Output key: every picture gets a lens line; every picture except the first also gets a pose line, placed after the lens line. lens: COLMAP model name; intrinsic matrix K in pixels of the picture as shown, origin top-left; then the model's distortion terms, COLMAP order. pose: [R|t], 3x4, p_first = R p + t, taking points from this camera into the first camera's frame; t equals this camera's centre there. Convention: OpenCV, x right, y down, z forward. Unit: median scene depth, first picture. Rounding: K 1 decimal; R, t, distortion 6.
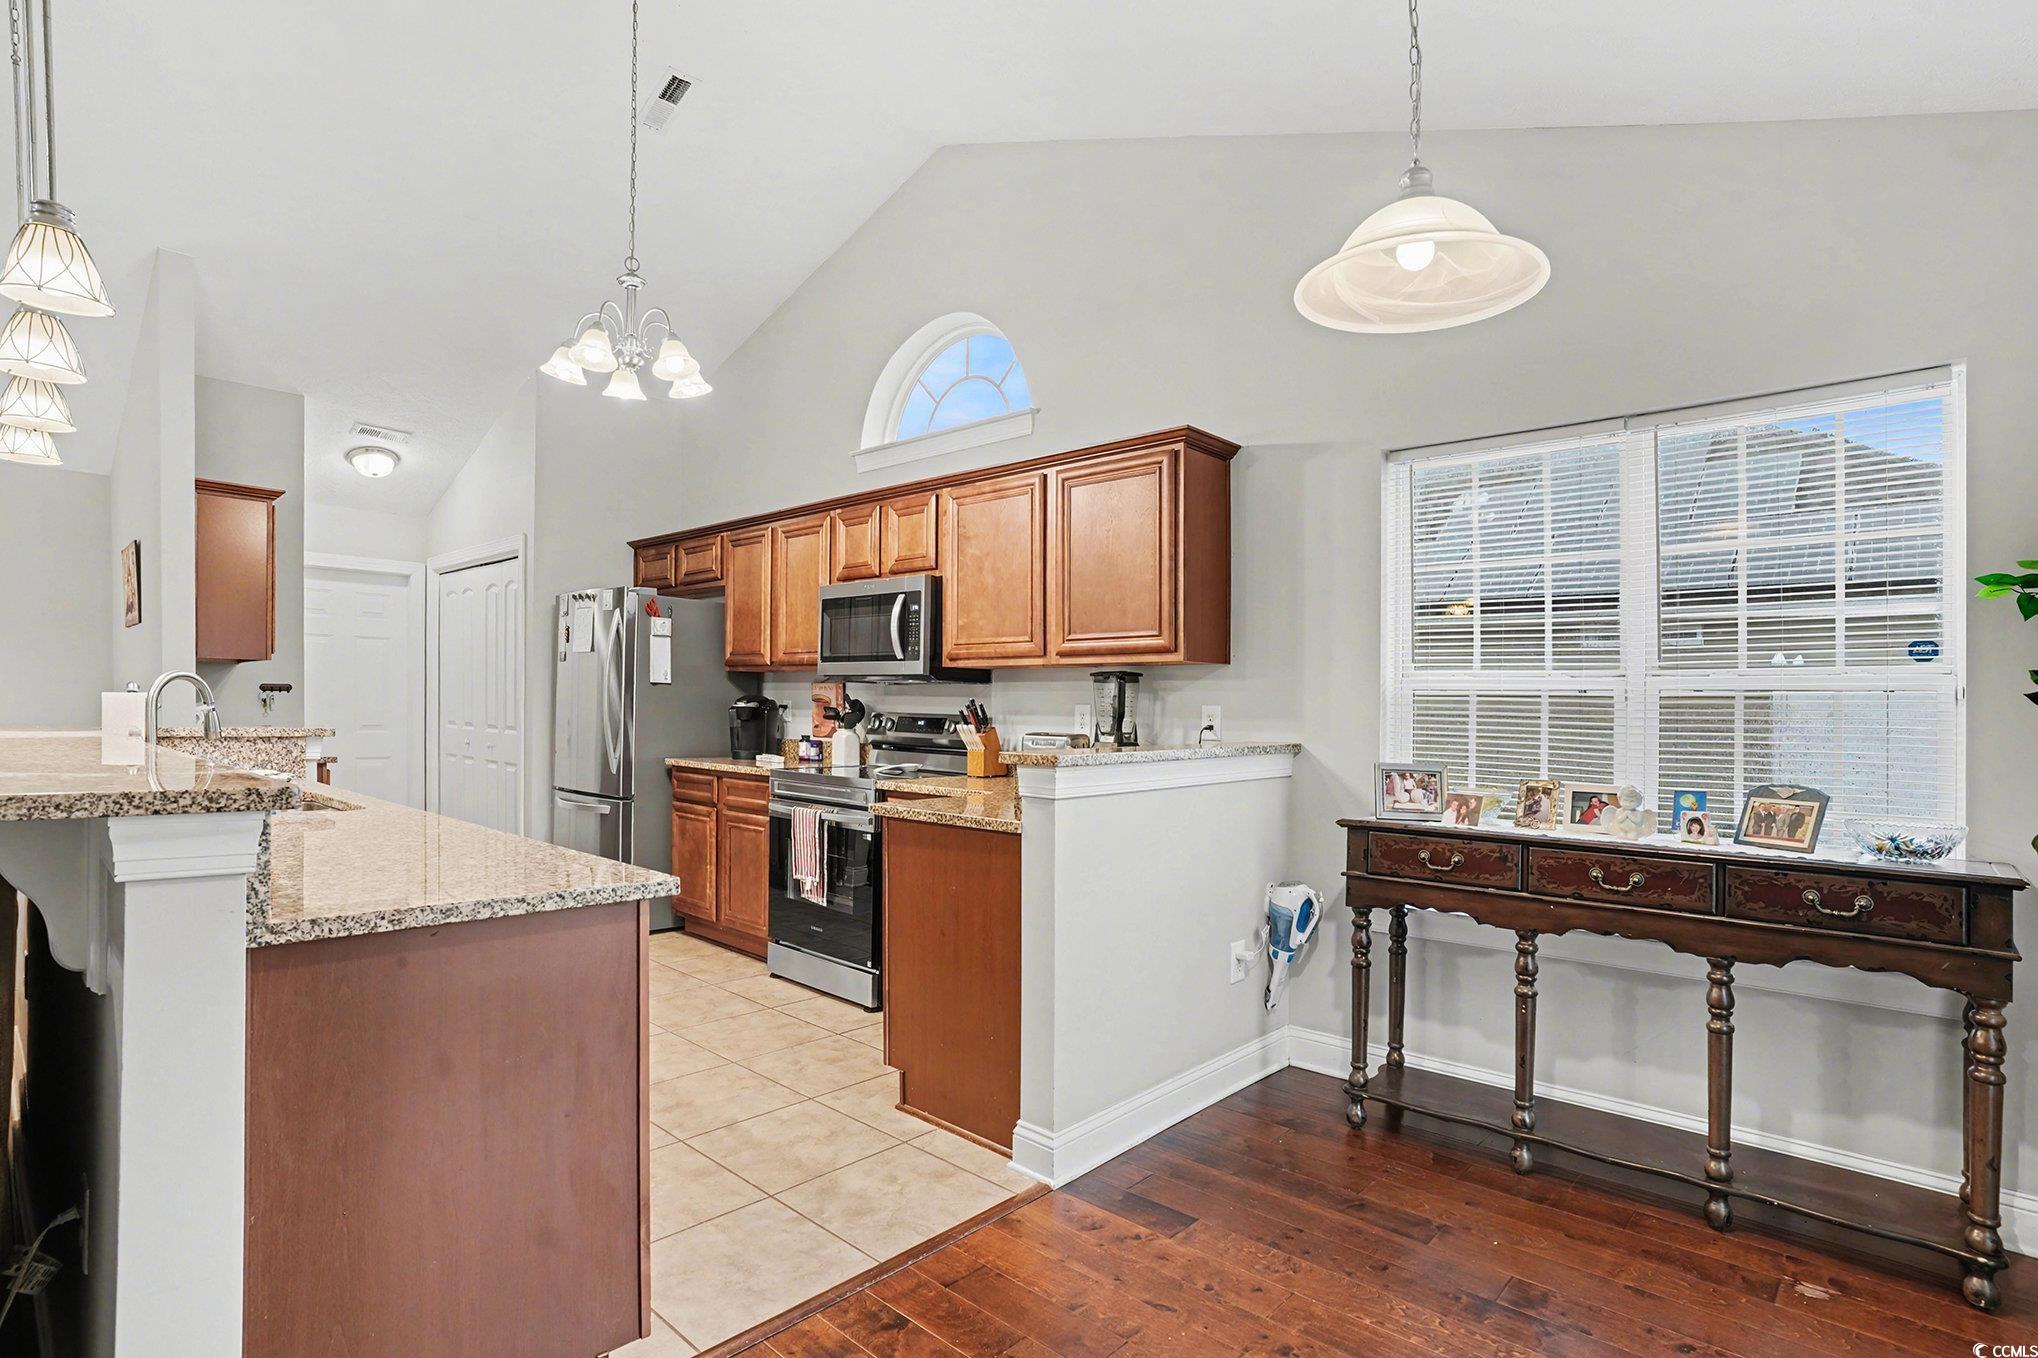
lens RADIAL K [[1021.1, 0, 947.8], [0, 1021.1, 725.3], [0, 0, 1]] dist [-0.035815, 0.011880]
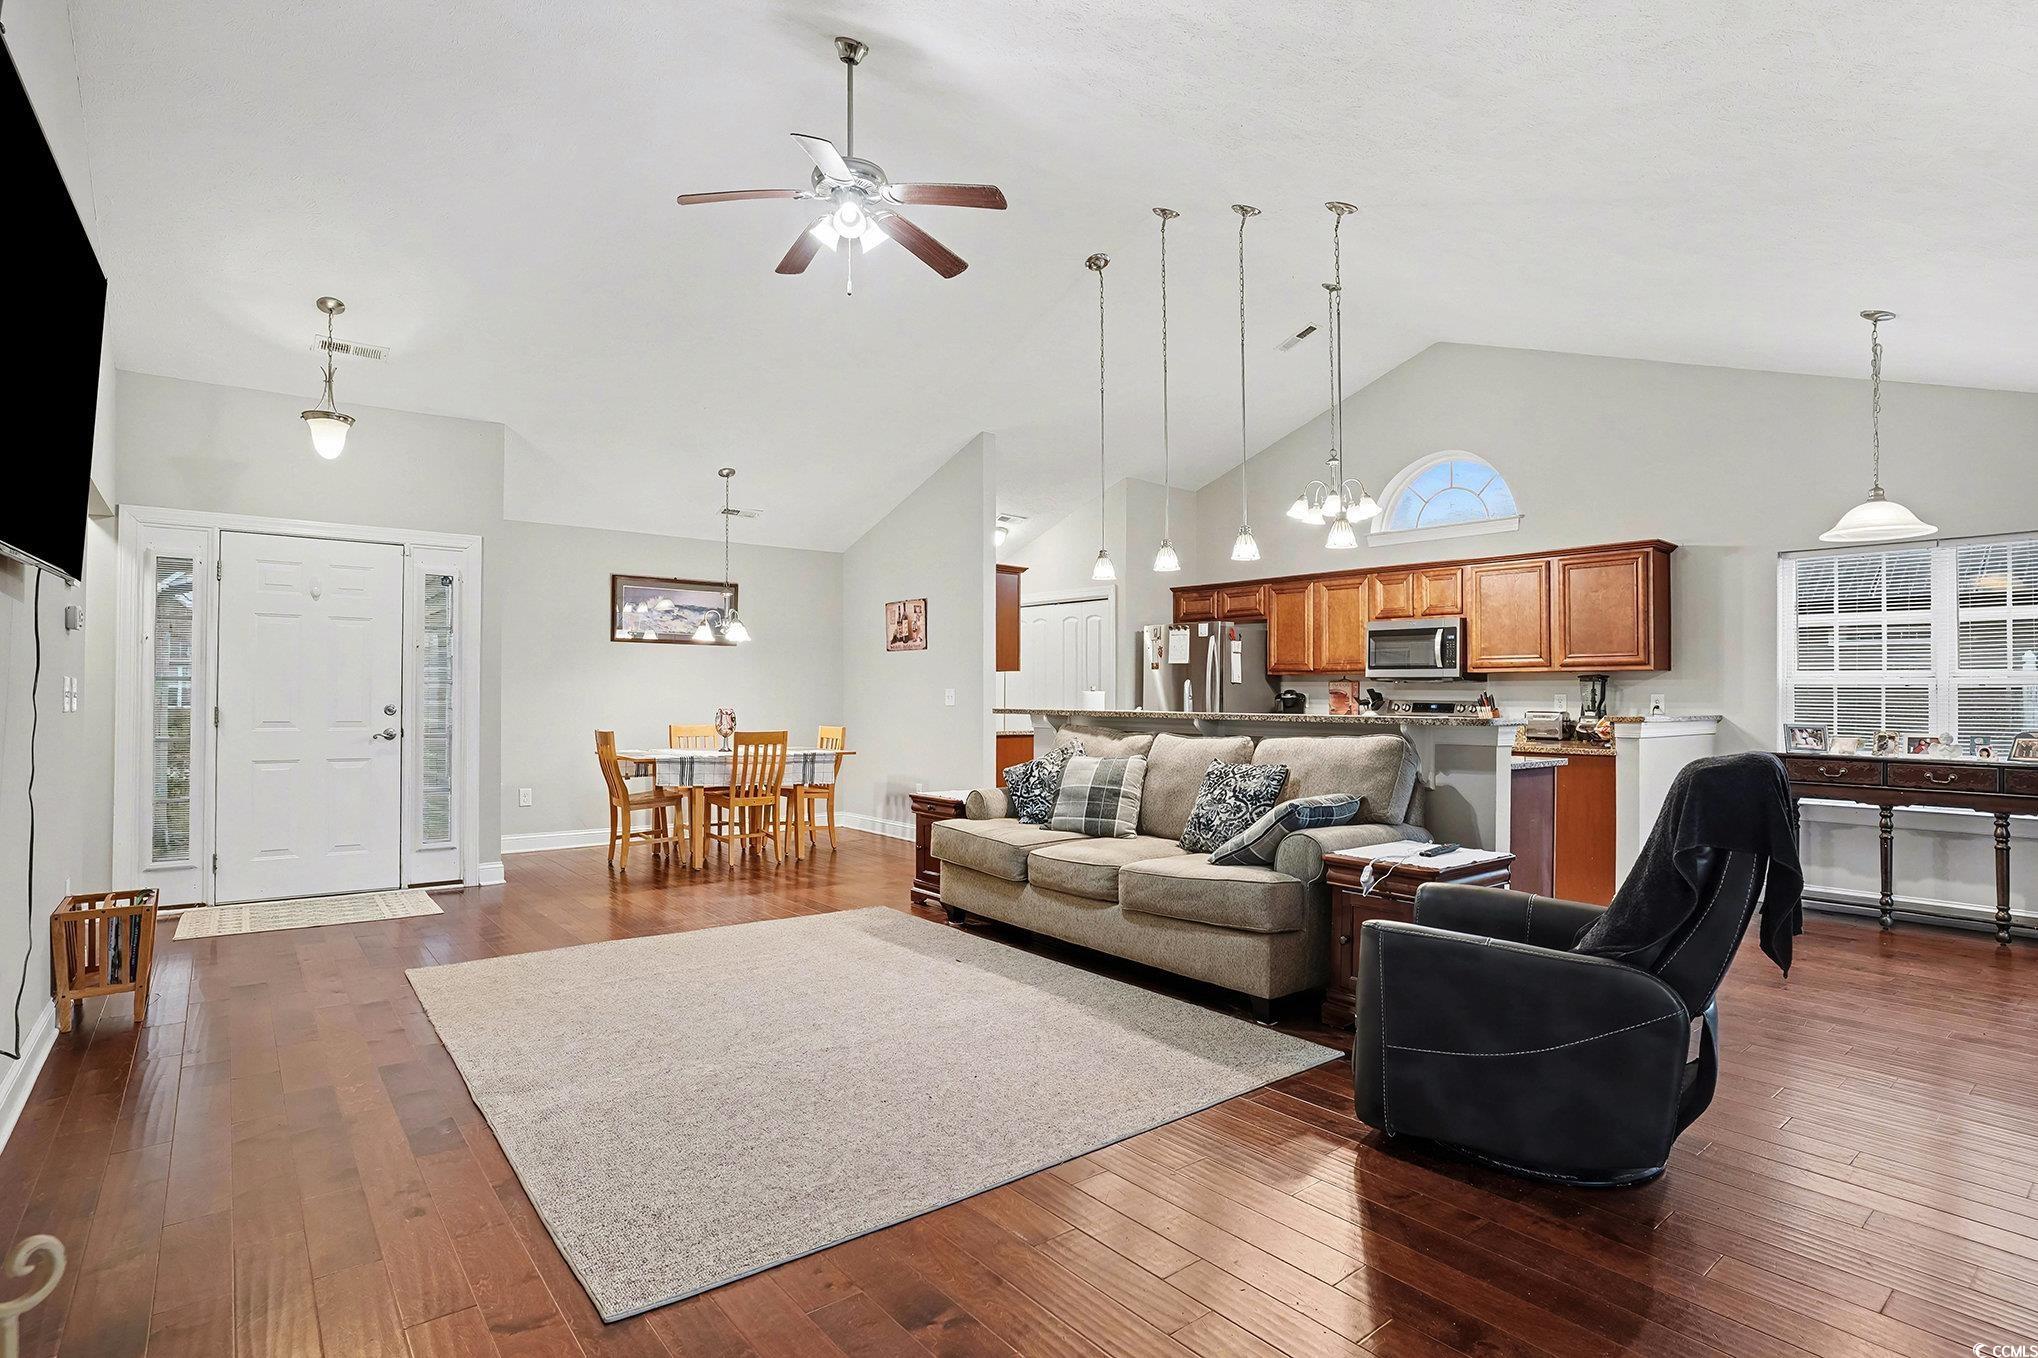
lens RADIAL K [[1021.1, 0, 985.3], [0, 1021.1, 685.4], [0, 0, 1]] dist [-0.035815, 0.011880]
pose [[0.992299, -0.008229, -0.123592, -0.633965], [0.004037, 0.999409, -0.034128, 0.018487], [0.123800, 0.033366, 0.991746, -0.794878]]
